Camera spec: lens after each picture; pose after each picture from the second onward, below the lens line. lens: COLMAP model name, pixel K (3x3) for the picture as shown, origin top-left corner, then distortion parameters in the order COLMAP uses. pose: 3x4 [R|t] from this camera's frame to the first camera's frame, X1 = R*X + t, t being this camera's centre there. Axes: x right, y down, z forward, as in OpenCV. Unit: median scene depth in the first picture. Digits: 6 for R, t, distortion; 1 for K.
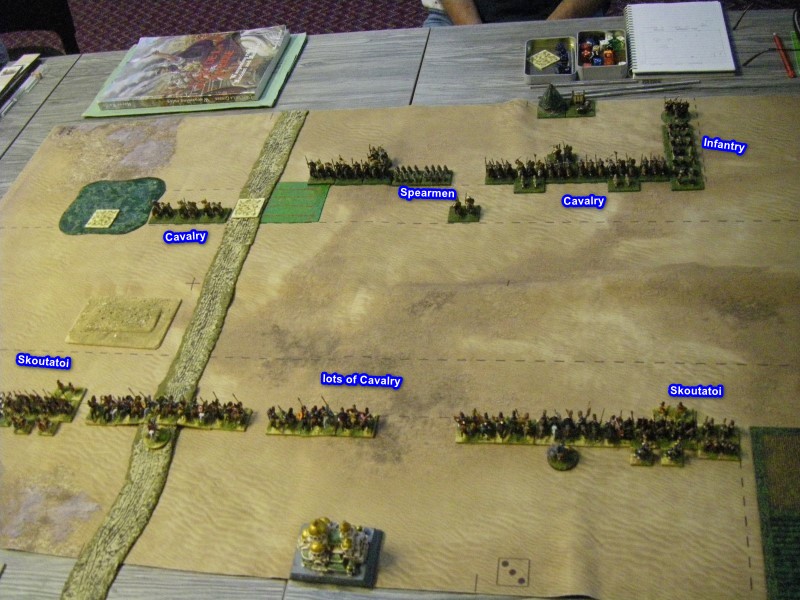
lens RADIAL K [[881.7, 0, 400.2], [0, 881.7, 300.7], [0, 0, 1]] dist [-0.019385, 0.000000]
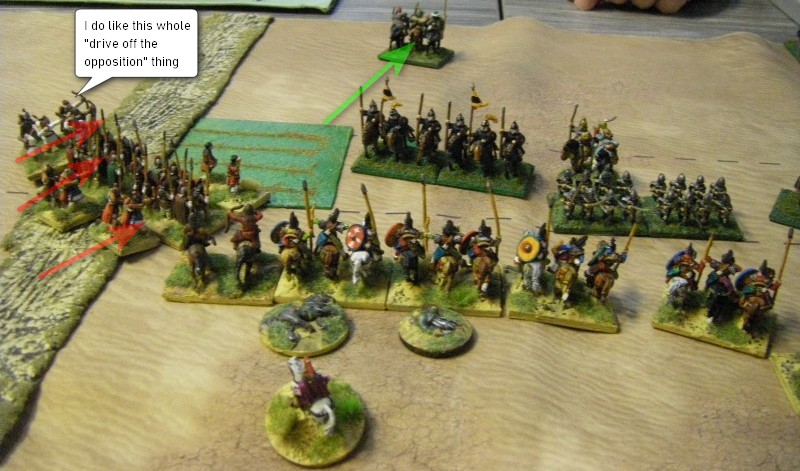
lens RADIAL K [[905.2, 0, 396.5], [0, 905.2, 233.7], [0, 0, 1]] dist [0.009585, 0.000000]
pose [[0.982985, 0.133740, 0.125915, -0.114763], [-0.096999, 0.960052, -0.262472, 0.000210], [-0.155988, 0.245792, 0.956689, 0.666092]]
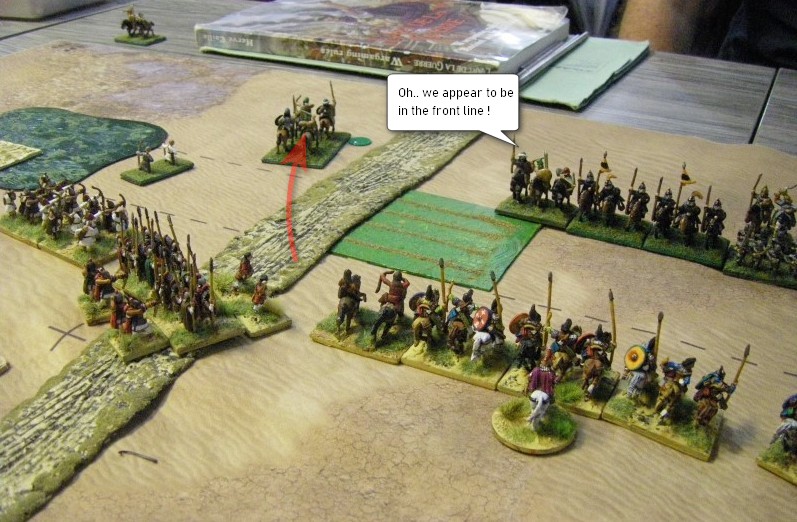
lens RADIAL K [[931.8, 0, 397.5], [0, 931.8, 261.0], [0, 0, 1]] dist [-0.033640, 0.000000]
pose [[0.936105, 0.311886, -0.162587, -0.069900], [-0.345343, 0.902661, -0.256789, 0.001770], [0.066672, 0.296530, 0.952694, 0.627854]]
